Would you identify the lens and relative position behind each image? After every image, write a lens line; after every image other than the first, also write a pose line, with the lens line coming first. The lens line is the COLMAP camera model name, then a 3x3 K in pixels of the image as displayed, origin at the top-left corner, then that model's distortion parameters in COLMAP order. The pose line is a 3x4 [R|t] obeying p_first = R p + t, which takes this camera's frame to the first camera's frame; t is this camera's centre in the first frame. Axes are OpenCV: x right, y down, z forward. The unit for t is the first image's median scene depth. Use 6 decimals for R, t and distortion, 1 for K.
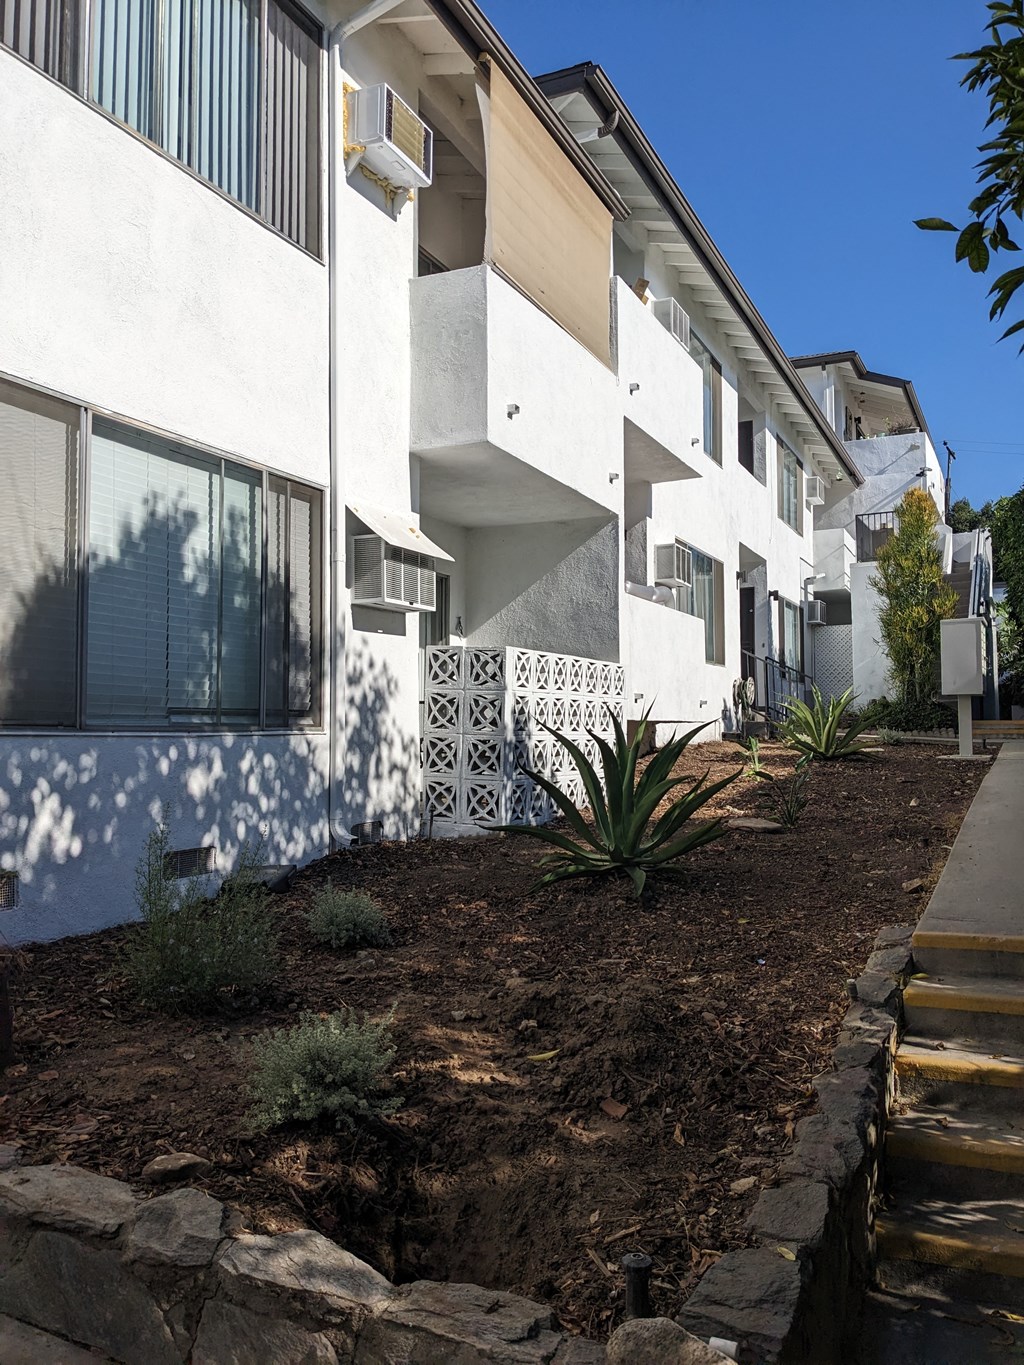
lens RADIAL K [[1098.3, 0, 505.4], [0, 1098.3, 679.4], [0, 0, 1]] dist [0.088421, -0.115613]
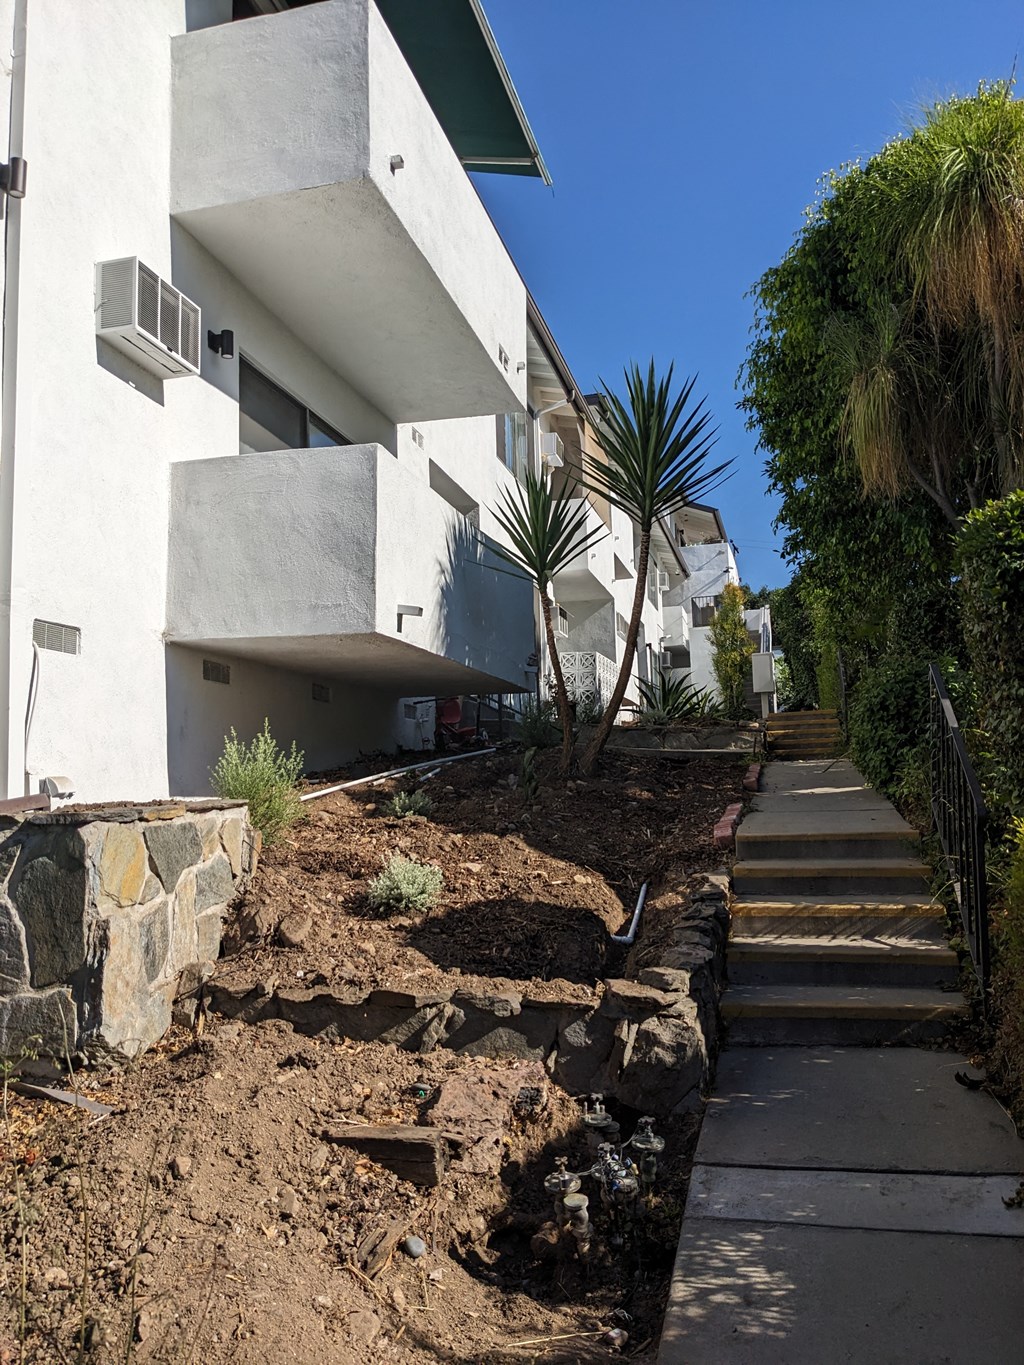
lens RADIAL K [[1098.3, 0, 505.4], [0, 1098.3, 679.4], [0, 0, 1]] dist [0.088421, -0.115613]
pose [[0.983982, 0.002025, 0.178255, -0.212202], [0.009646, 0.997866, -0.064585, 0.063191], [-0.178005, 0.065271, 0.981862, -0.461137]]
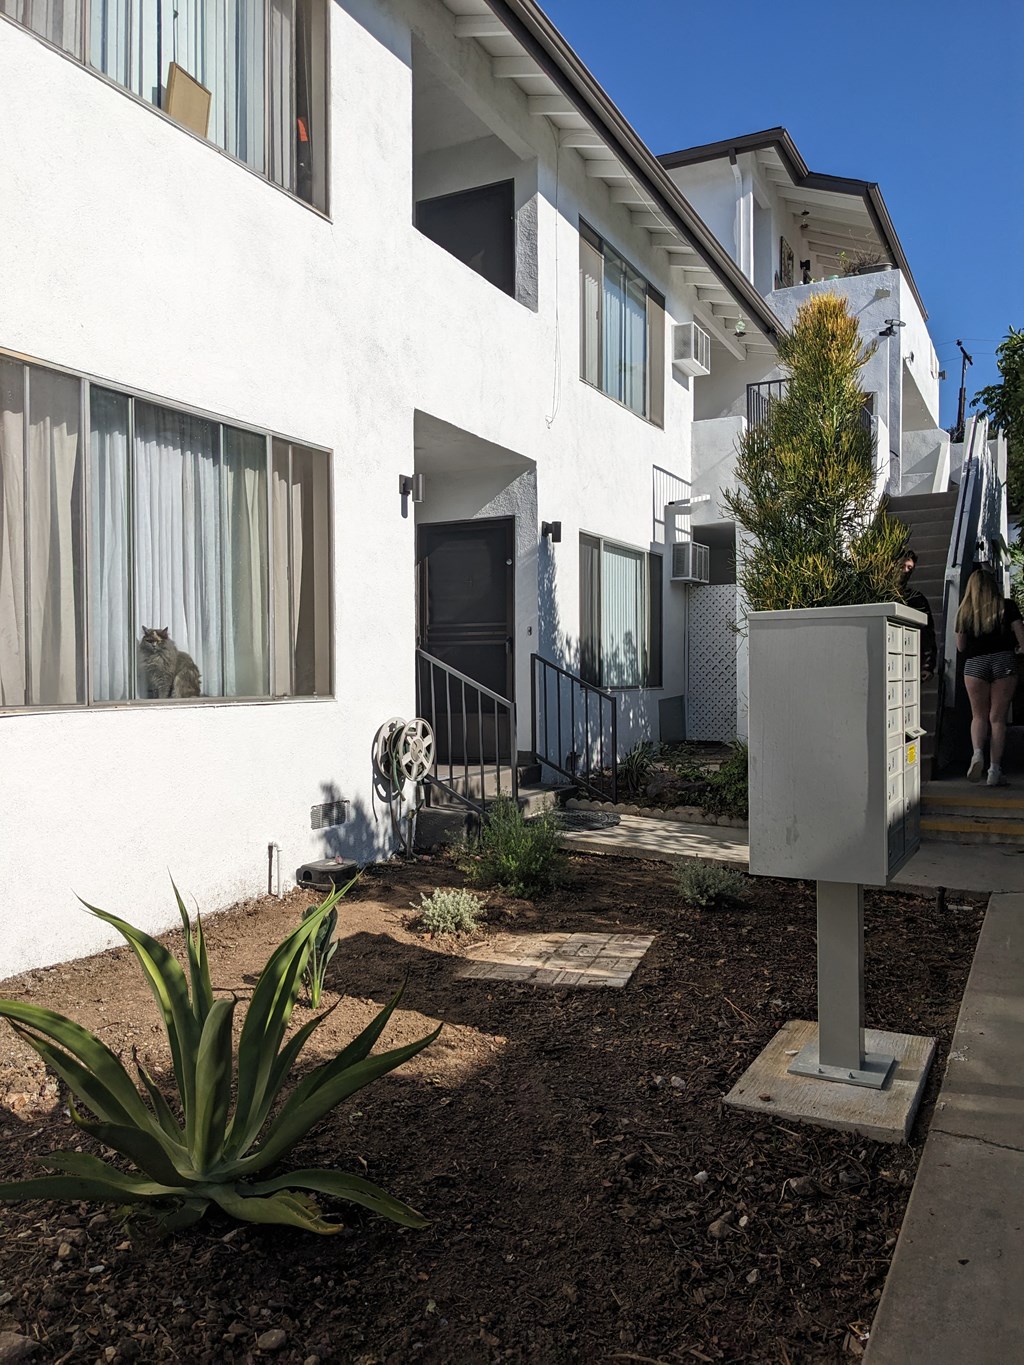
lens RADIAL K [[1098.3, 0, 505.4], [0, 1098.3, 679.4], [0, 0, 1]] dist [0.088421, -0.115613]
pose [[0.999749, -0.006692, -0.021381, 0.197019], [0.007730, 0.998775, 0.048875, -0.028766], [0.021028, -0.049028, 0.998576, 0.421805]]
